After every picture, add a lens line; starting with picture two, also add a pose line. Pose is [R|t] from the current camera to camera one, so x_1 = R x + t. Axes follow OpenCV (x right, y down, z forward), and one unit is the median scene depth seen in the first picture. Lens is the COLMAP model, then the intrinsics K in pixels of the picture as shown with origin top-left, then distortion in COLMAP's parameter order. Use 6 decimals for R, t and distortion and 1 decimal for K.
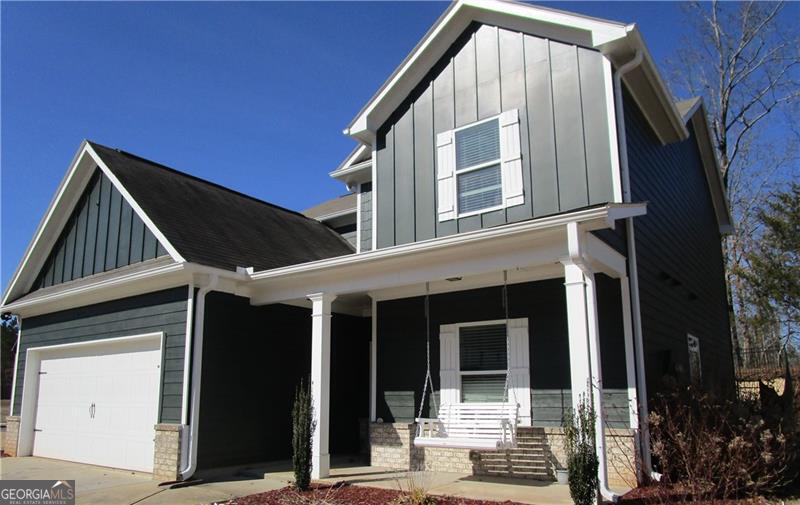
lens RADIAL K [[594.4, 0, 395.7], [0, 594.4, 254.1], [0, 0, 1]] dist [-0.032830, 0.008054]
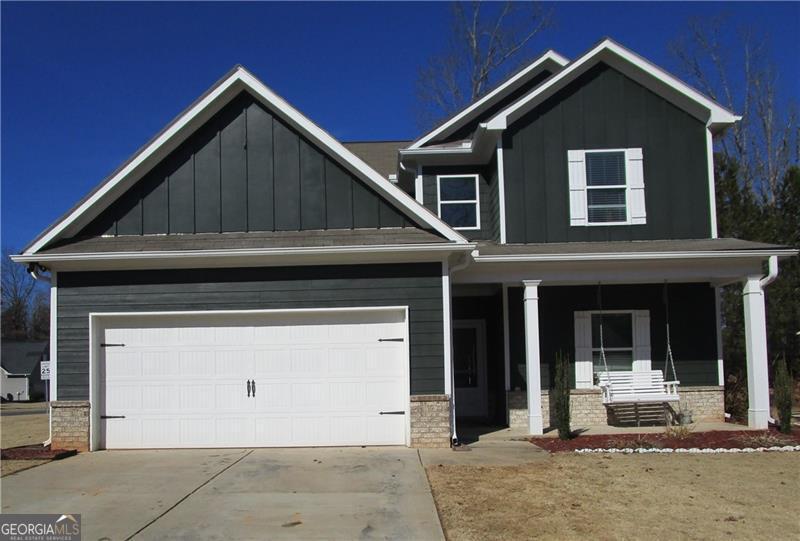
lens RADIAL K [[703.8, 0, 380.4], [0, 703.8, 294.4], [0, 0, 1]] dist [-0.051495, 0.021056]
pose [[0.800508, 0.059128, 0.596398, -1.142501], [-0.124125, 0.989902, 0.068464, 0.036123], [-0.586328, -0.128834, 0.799764, 0.077118]]
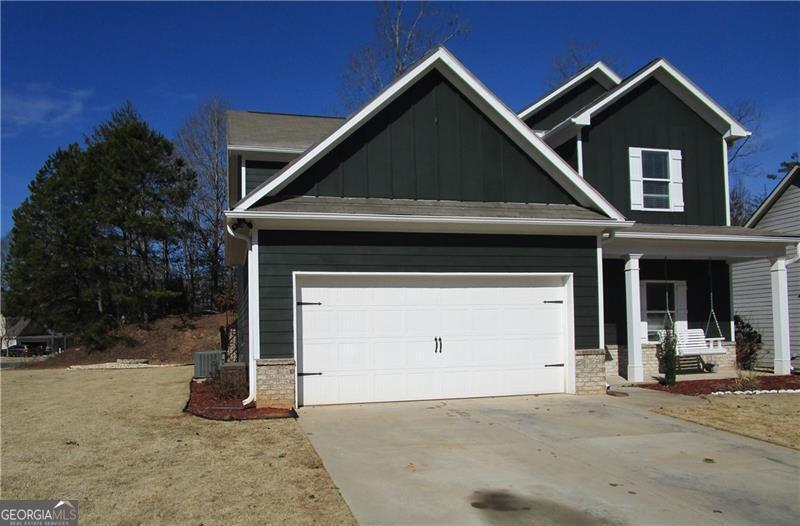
lens RADIAL K [[629.0, 0, 394.9], [0, 629.0, 268.8], [0, 0, 1]] dist [-0.044968, 0.006896]
pose [[0.608000, 0.071905, 0.790674, -1.577957], [-0.169734, 0.984638, 0.040975, 0.131999], [-0.775581, -0.159118, 0.610864, 0.520762]]
